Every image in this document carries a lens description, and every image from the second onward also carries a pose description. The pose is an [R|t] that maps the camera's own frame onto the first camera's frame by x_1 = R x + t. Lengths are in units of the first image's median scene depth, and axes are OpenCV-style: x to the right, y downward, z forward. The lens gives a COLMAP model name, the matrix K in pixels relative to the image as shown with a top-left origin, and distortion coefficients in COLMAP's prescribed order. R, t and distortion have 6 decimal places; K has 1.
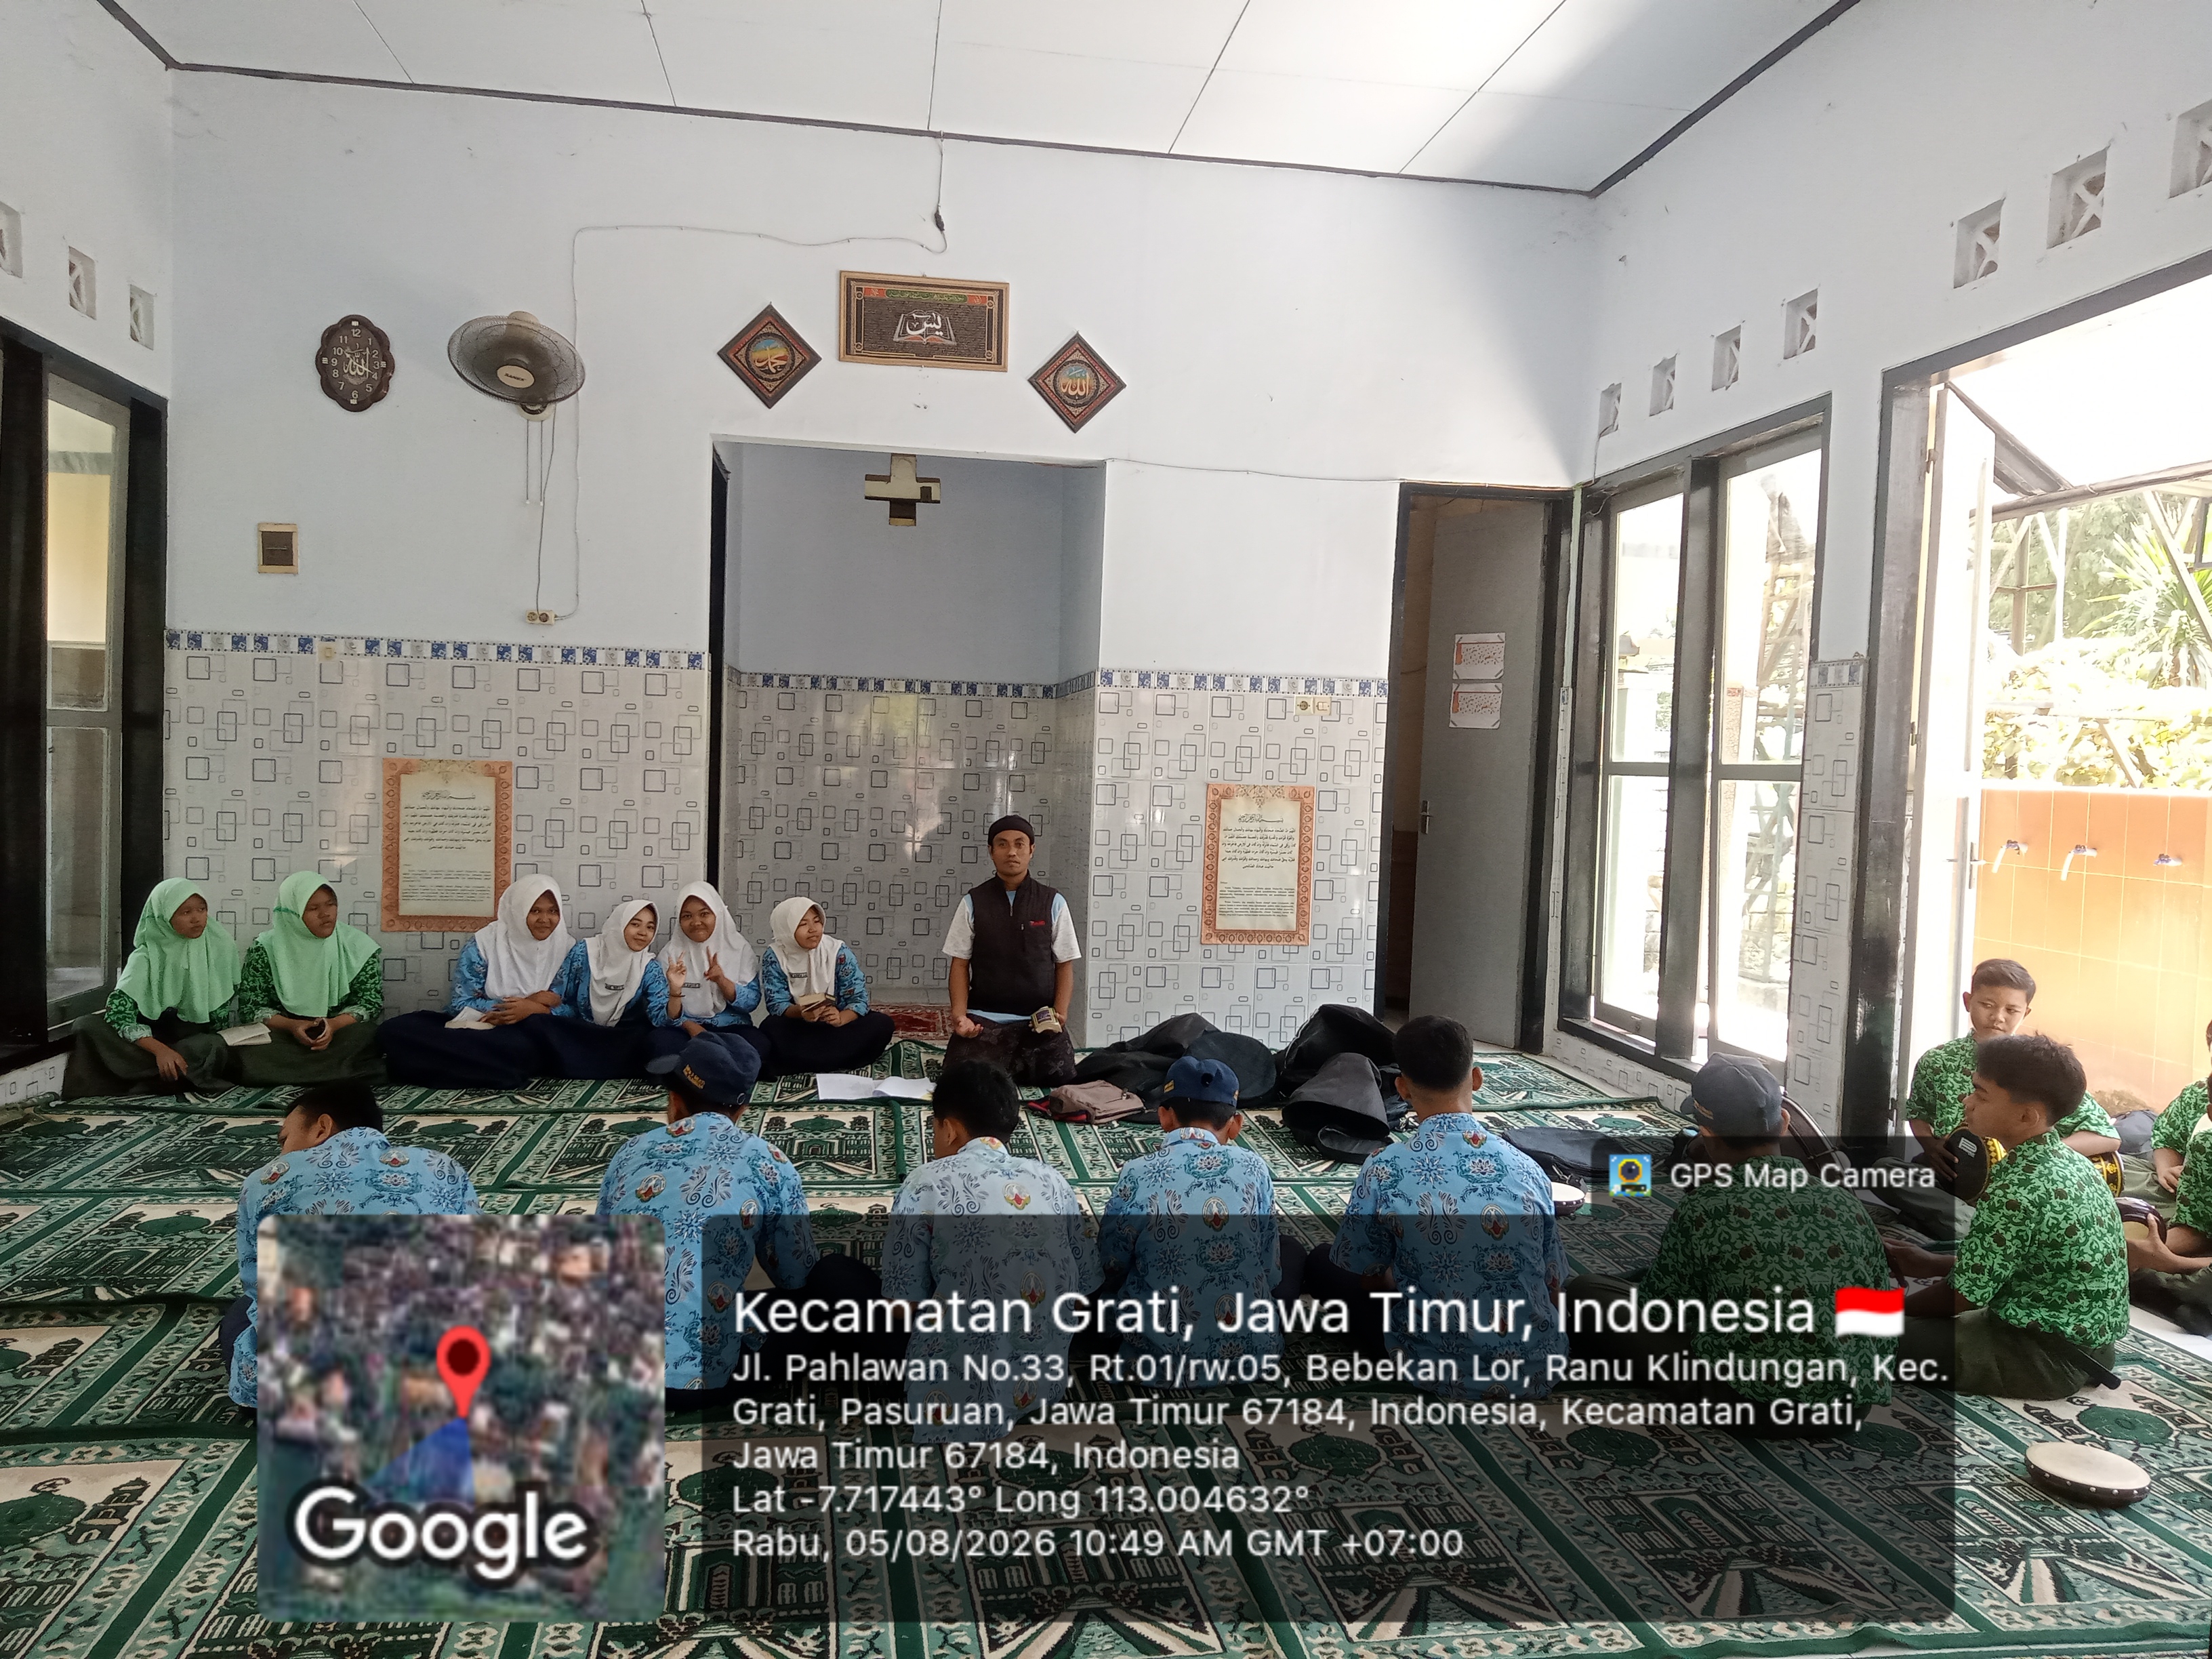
lens RADIAL K [[1660.7, 0, 1122.0], [0, 1660.7, 822.1], [0, 0, 1]] dist [0.049426, -0.070856]
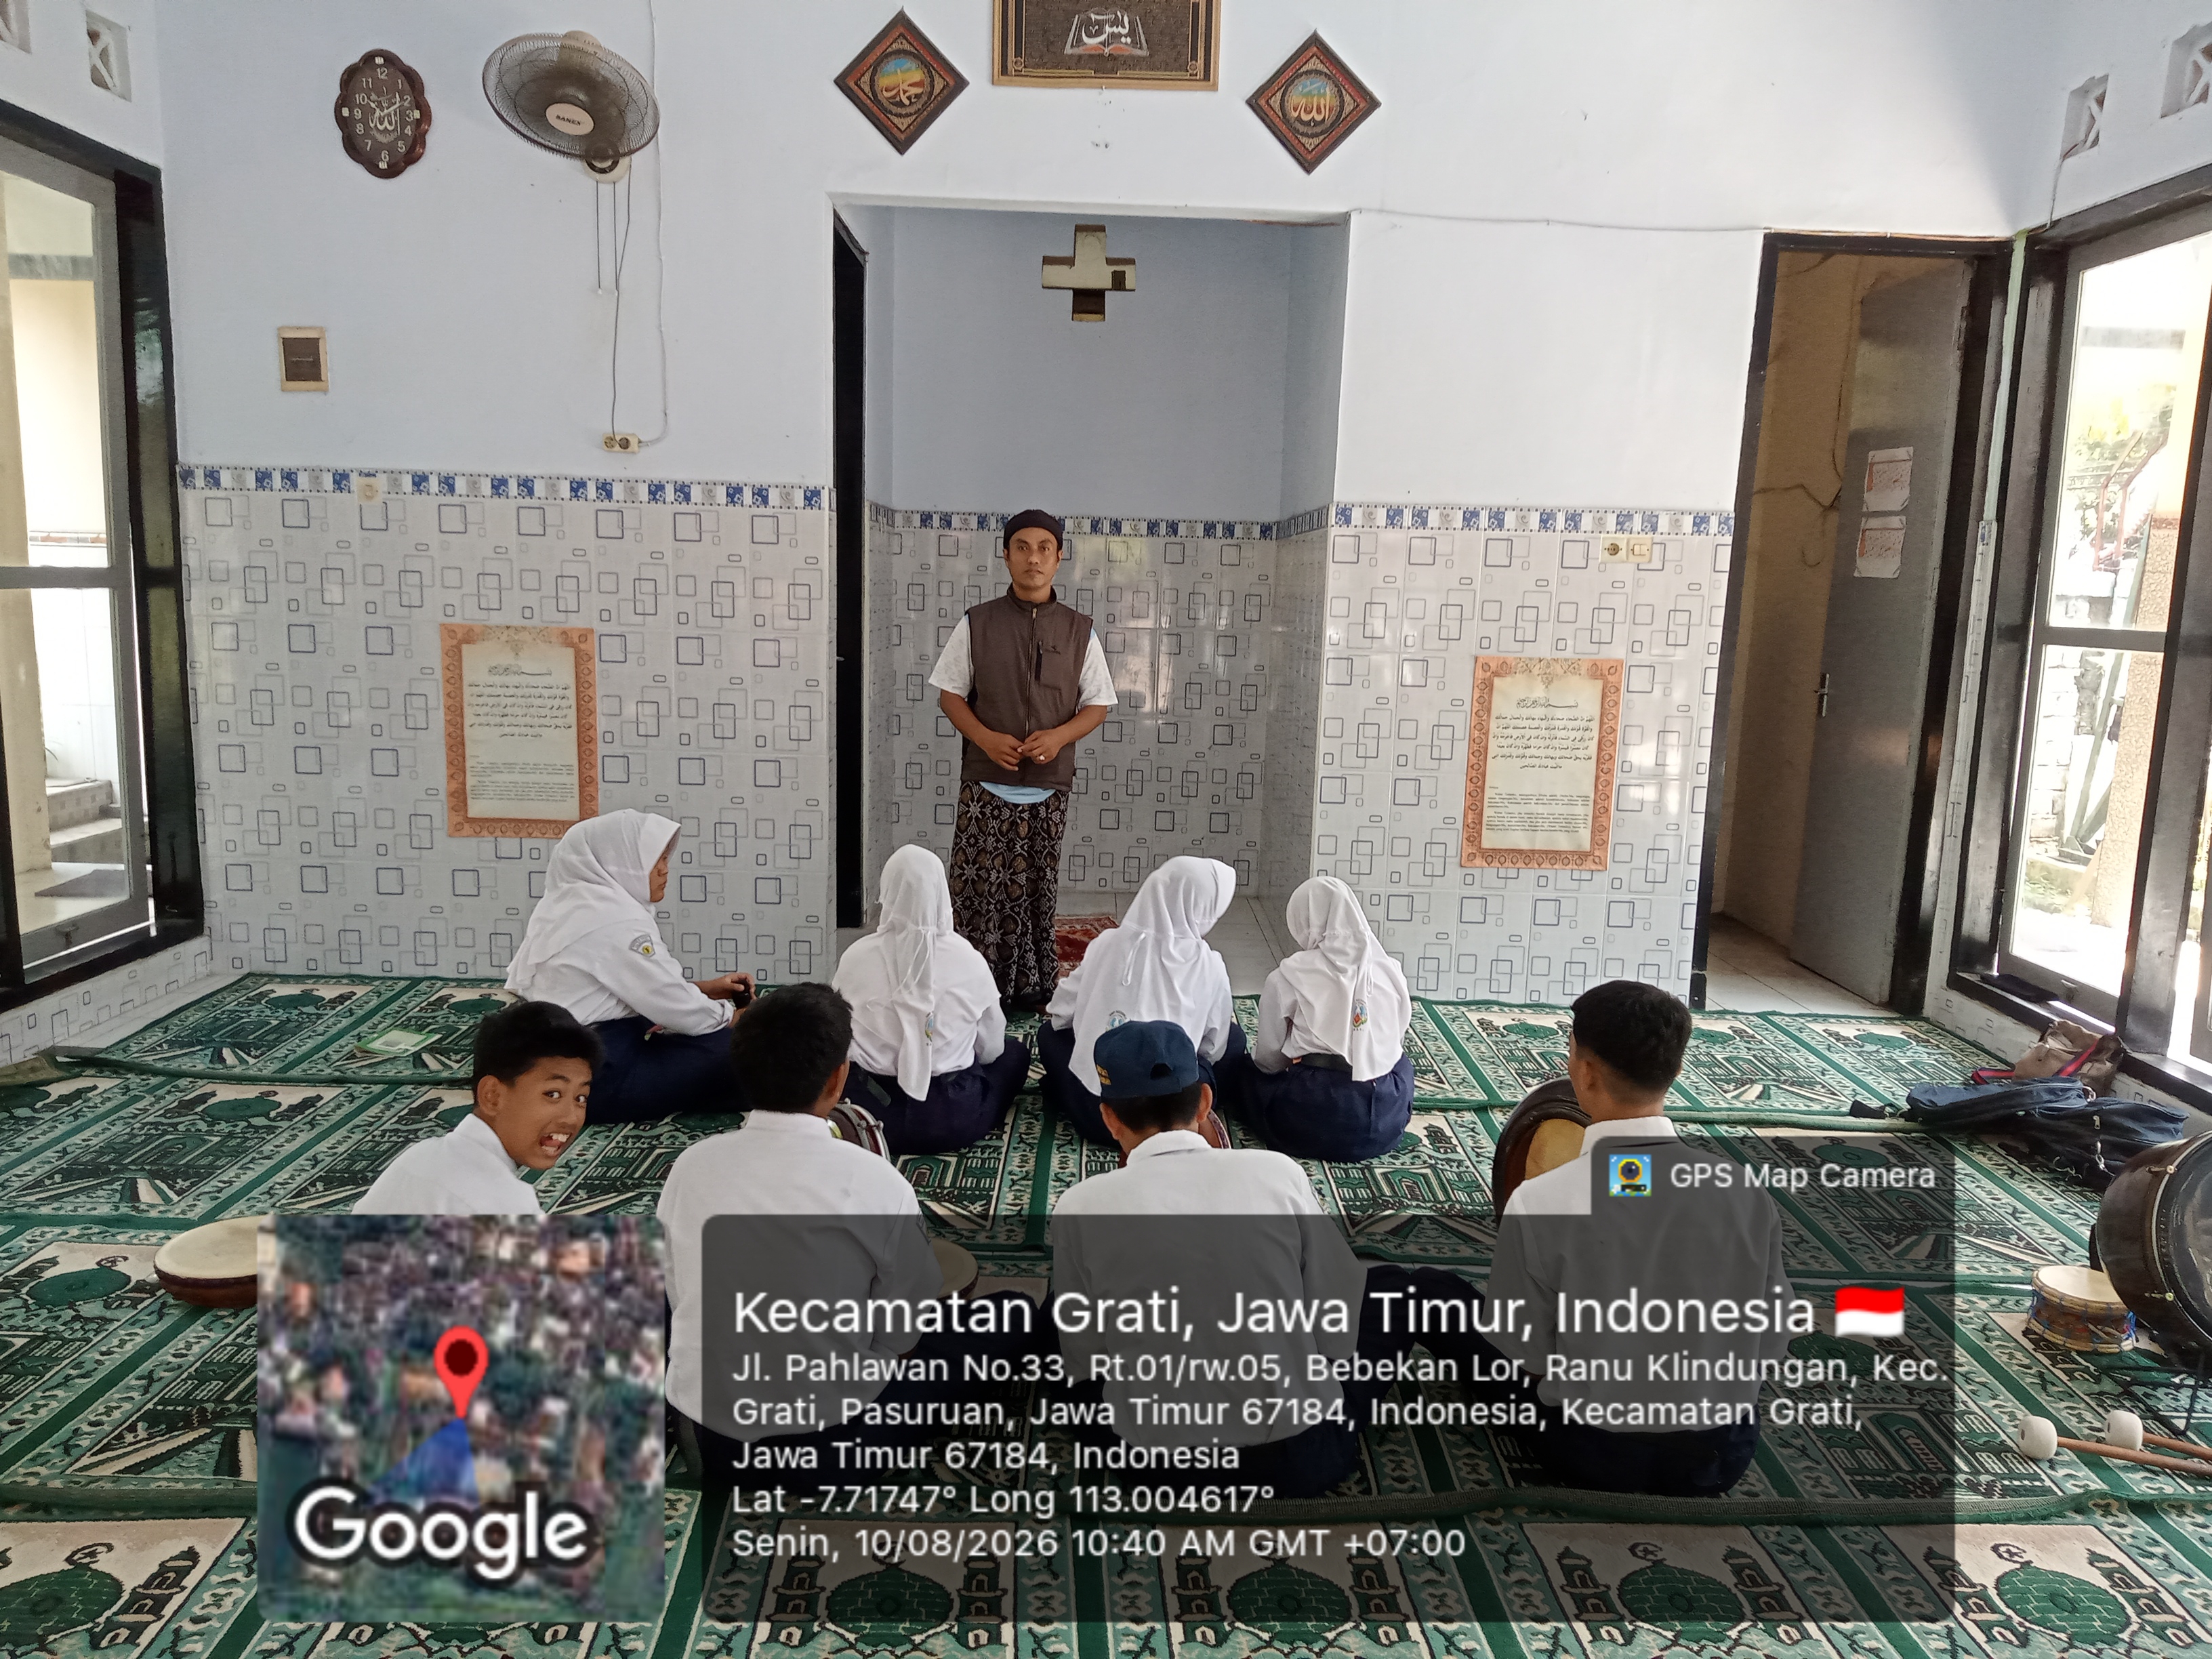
lens RADIAL K [[1660.7, 0, 1096.6], [0, 1660.7, 859.6], [0, 0, 1]] dist [0.049426, -0.070856]
pose [[0.988477, 0.021803, -0.149791, -0.003715], [-0.003965, 0.992962, 0.118364, -0.020994], [0.151317, -0.116406, 0.981607, 0.229673]]
